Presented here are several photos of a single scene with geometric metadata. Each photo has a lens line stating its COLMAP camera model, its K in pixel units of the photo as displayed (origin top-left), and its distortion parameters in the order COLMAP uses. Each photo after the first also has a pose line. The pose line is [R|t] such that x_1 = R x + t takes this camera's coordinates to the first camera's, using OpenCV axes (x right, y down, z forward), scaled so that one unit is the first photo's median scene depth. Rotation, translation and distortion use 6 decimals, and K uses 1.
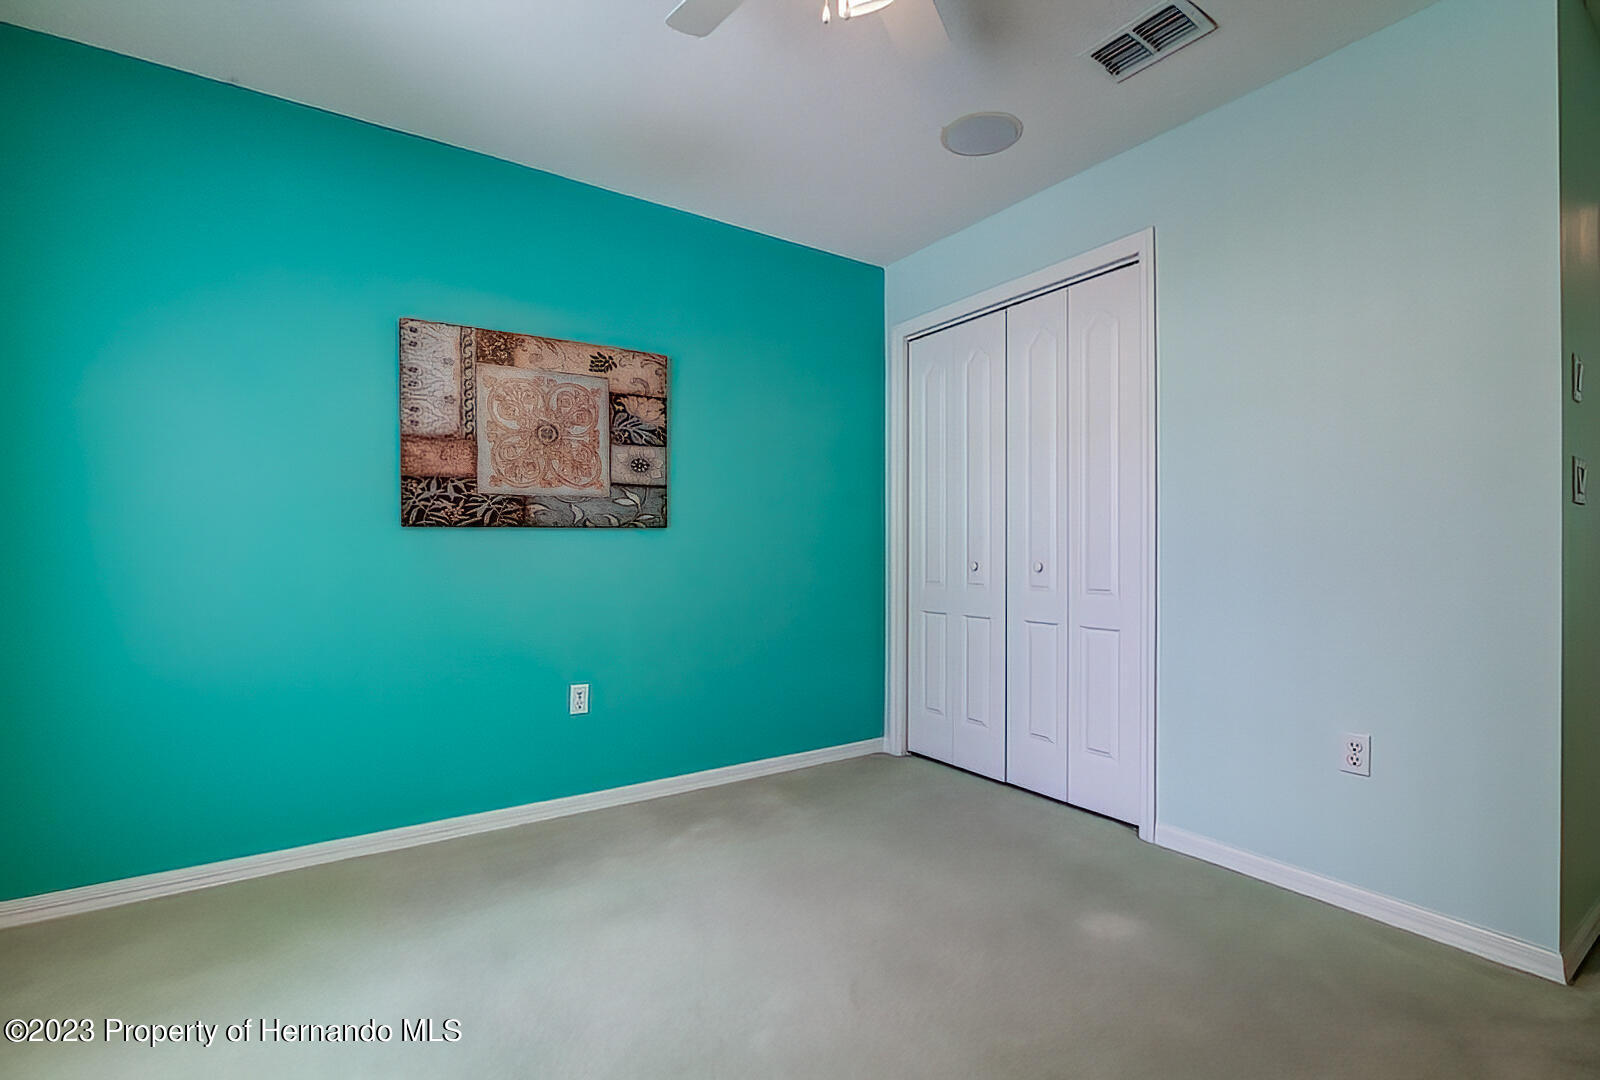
lens RADIAL K [[738.9, 0, 800.0], [0, 738.9, 540.0], [0, 0, 1]] dist [-0.001189, -0.000260]
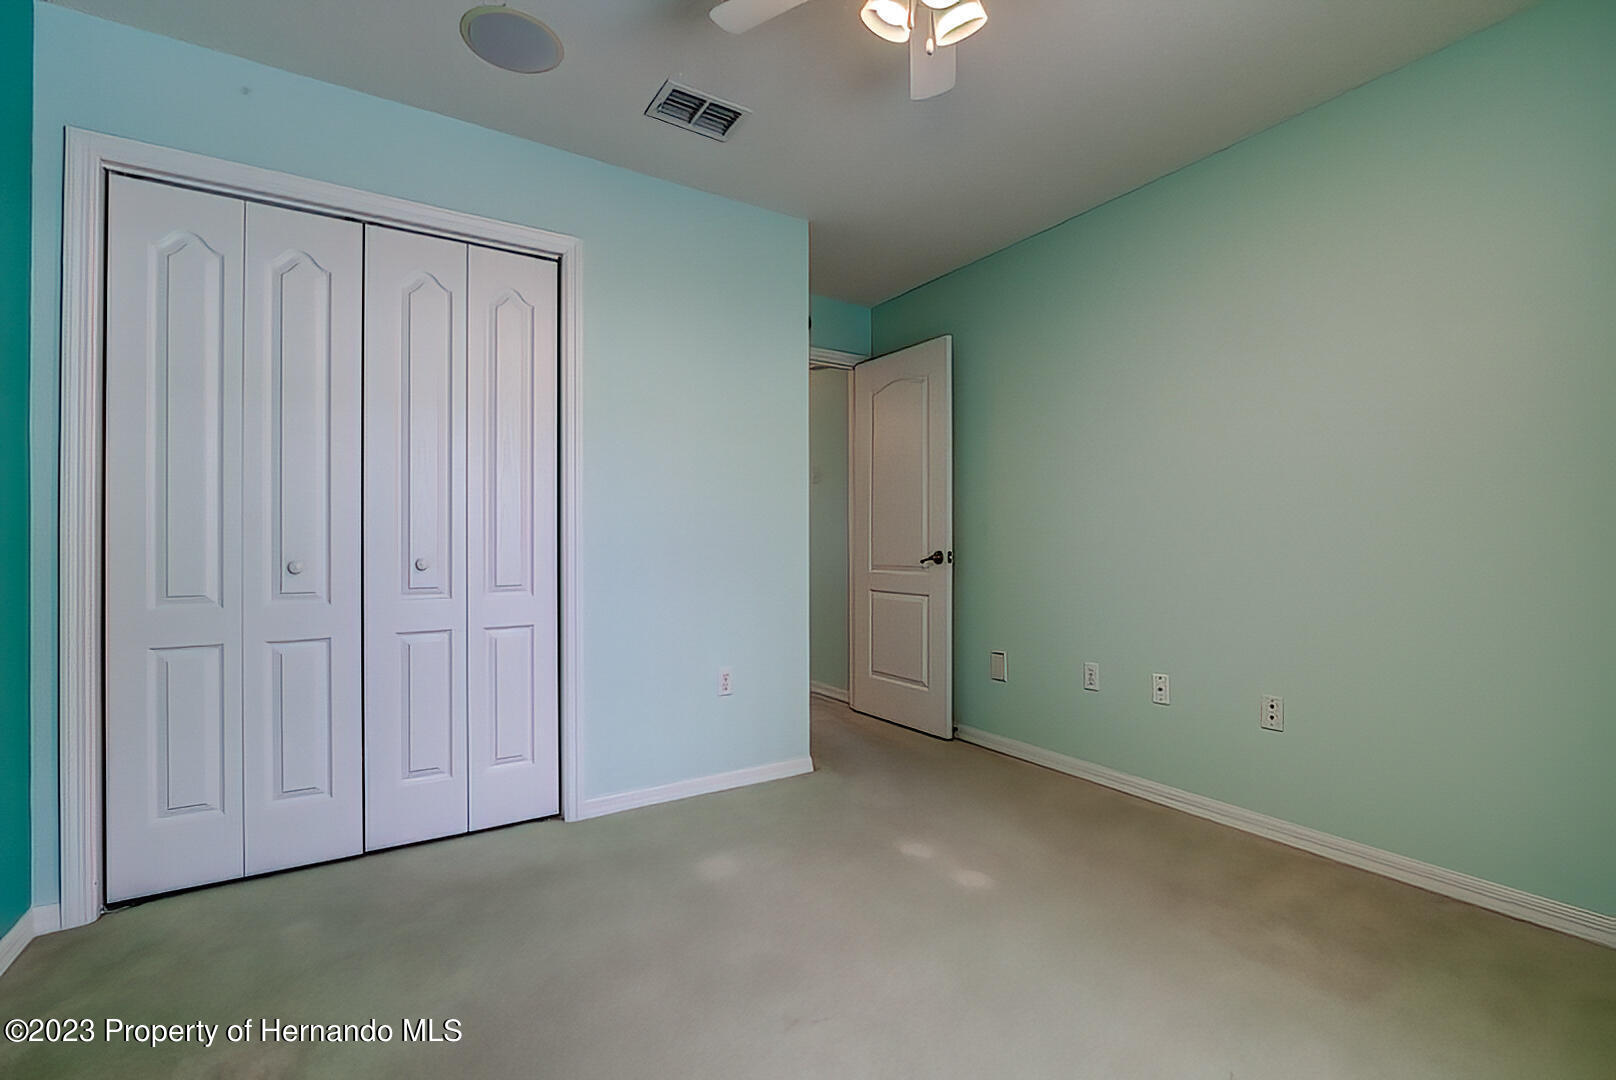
lens RADIAL K [[714.8, 0, 821.8], [0, 714.8, 531.2], [0, 0, 1]] dist [-0.016092, 0.001048]
pose [[0.027053, 0.008361, 0.999599, -0.497675], [-0.006990, 0.999942, -0.008174, 0.004614], [-0.999610, -0.006766, 0.027110, 0.600885]]
